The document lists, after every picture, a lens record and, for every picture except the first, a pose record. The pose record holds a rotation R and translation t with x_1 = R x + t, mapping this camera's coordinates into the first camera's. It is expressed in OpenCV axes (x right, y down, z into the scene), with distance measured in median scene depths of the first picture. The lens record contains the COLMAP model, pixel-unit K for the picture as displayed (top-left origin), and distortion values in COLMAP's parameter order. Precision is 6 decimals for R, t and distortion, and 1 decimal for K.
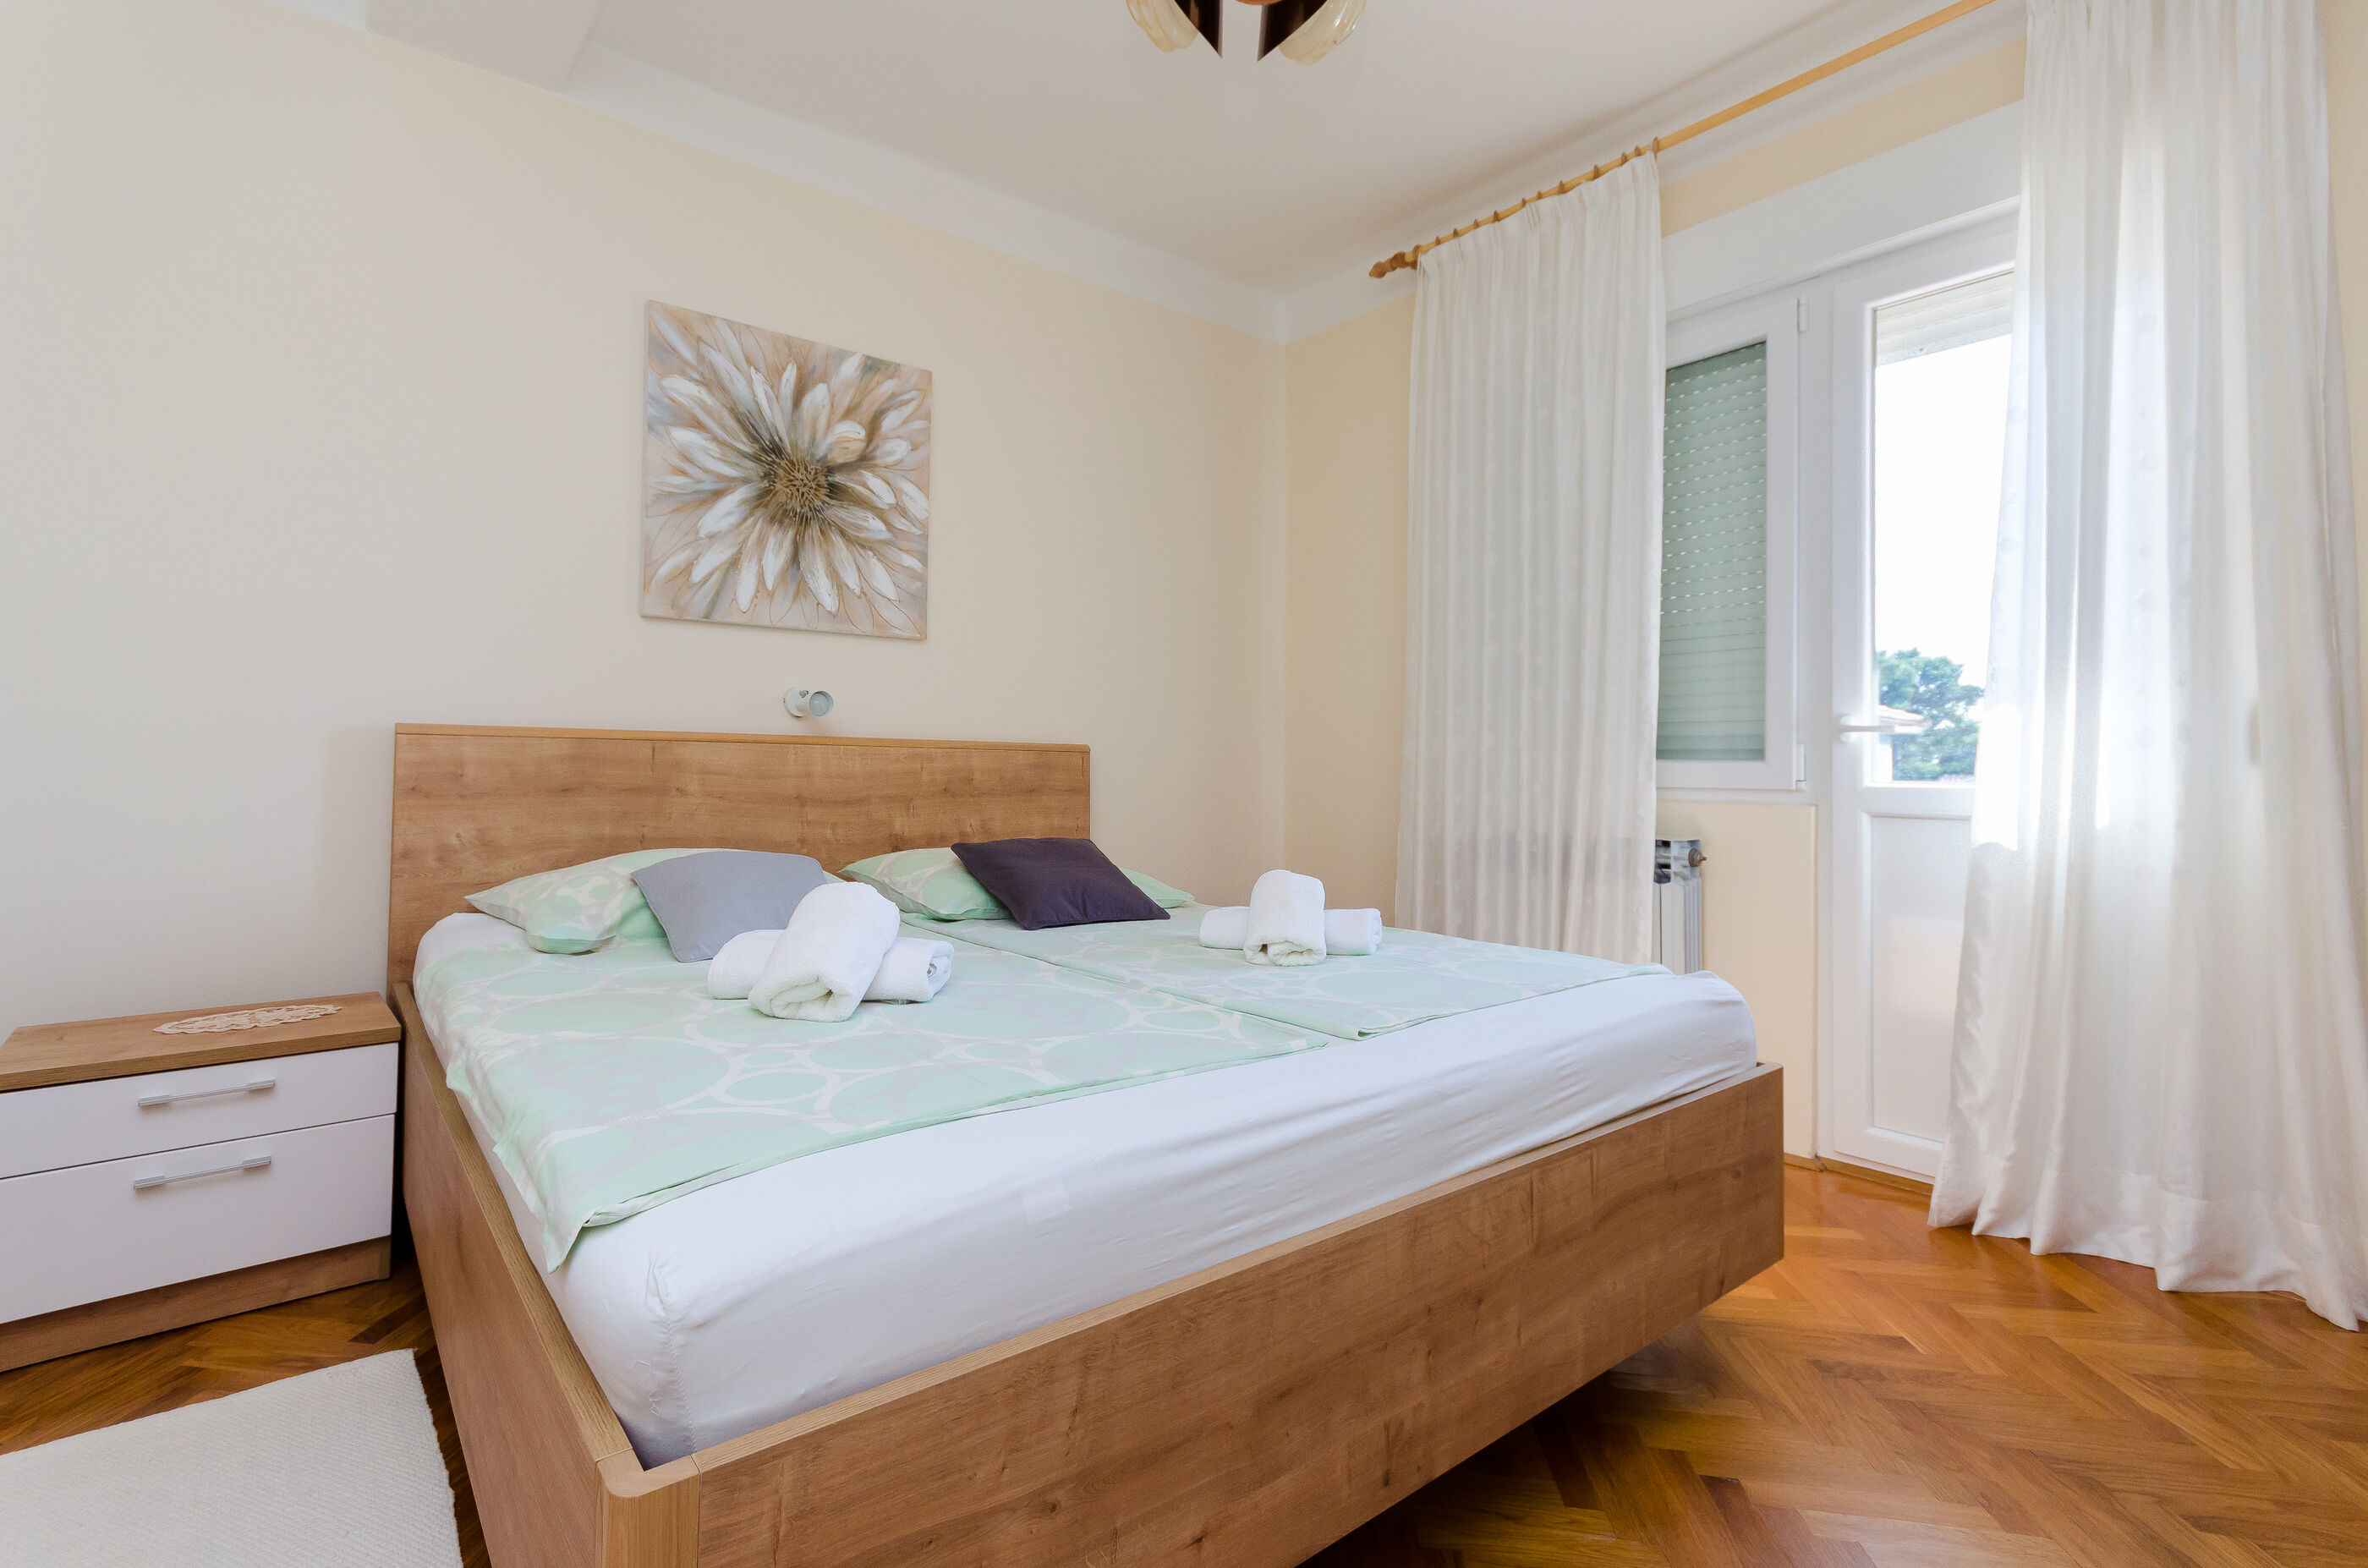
lens RADIAL K [[1055.2, 0, 1116.3], [0, 1055.2, 743.0], [0, 0, 1]] dist [0.013710, -0.001236]
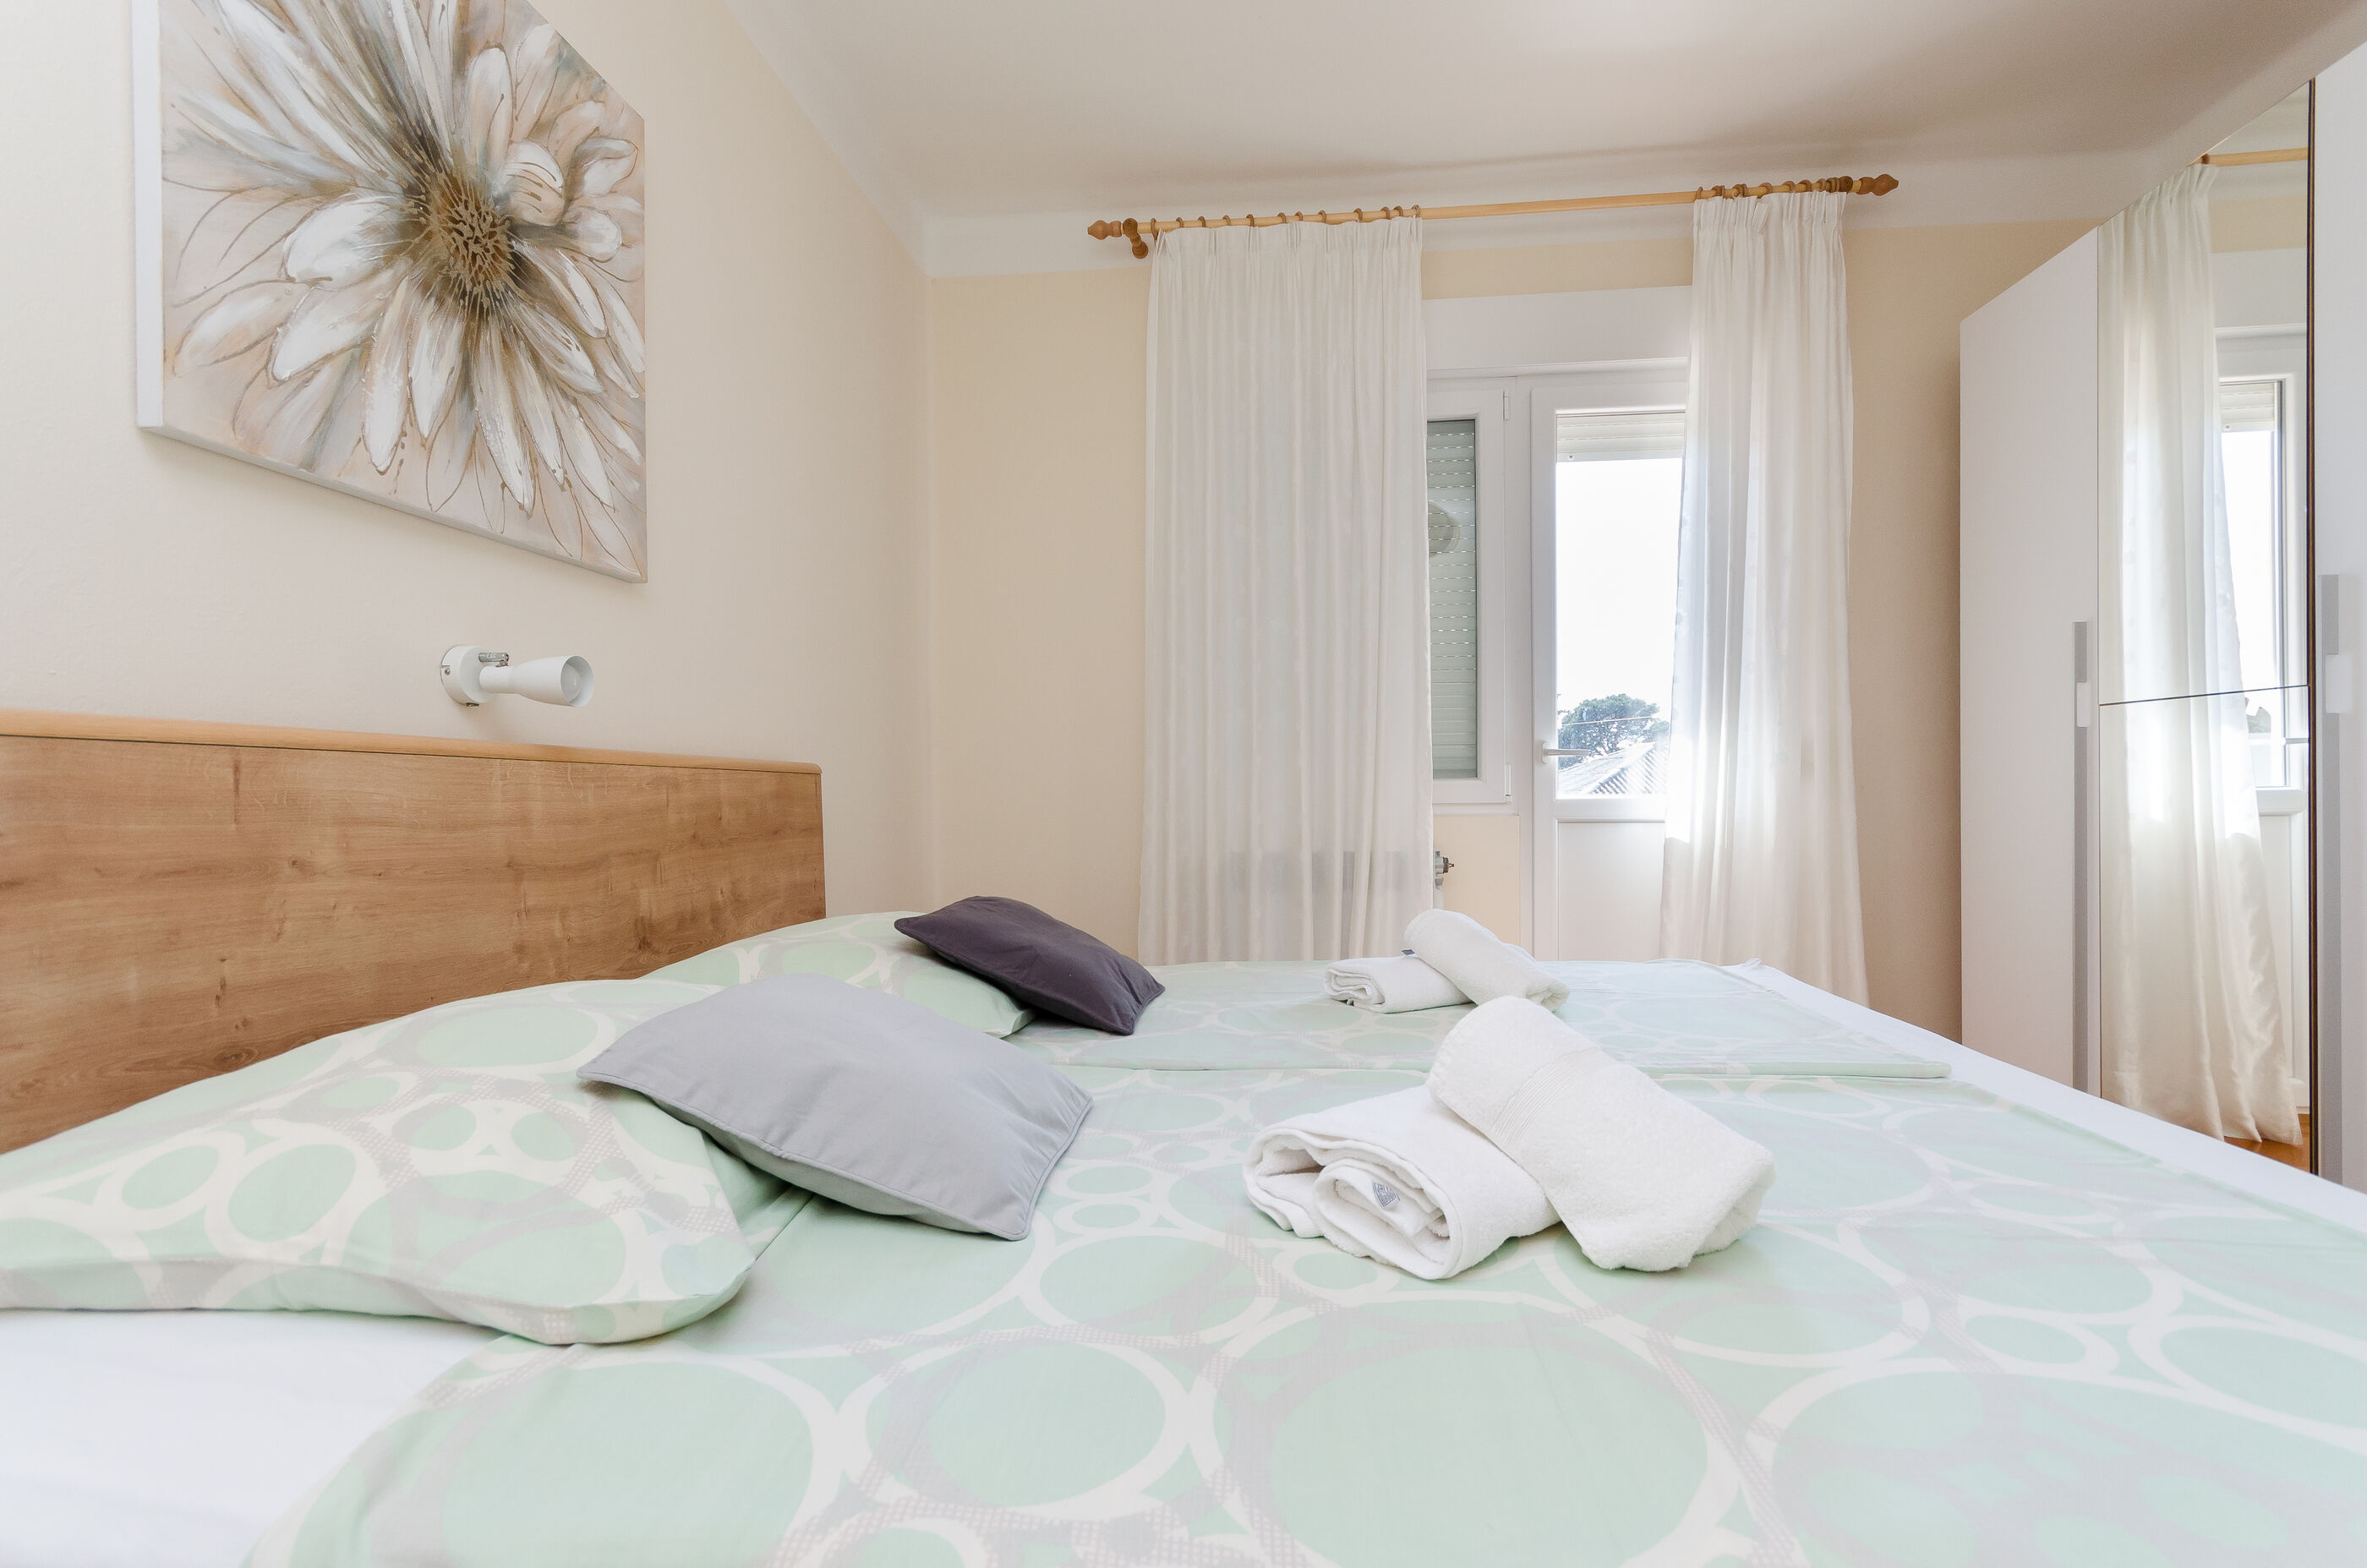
lens RADIAL K [[1054.7, 0, 1183.7], [0, 1054.7, 786.5], [0, 0, 1]] dist [0.013710, -0.001236]
pose [[0.687379, -0.011647, 0.726206, -0.439213], [-0.002656, 0.999824, 0.018548, 0.004148], [-0.726294, -0.014678, 0.687227, 0.413647]]
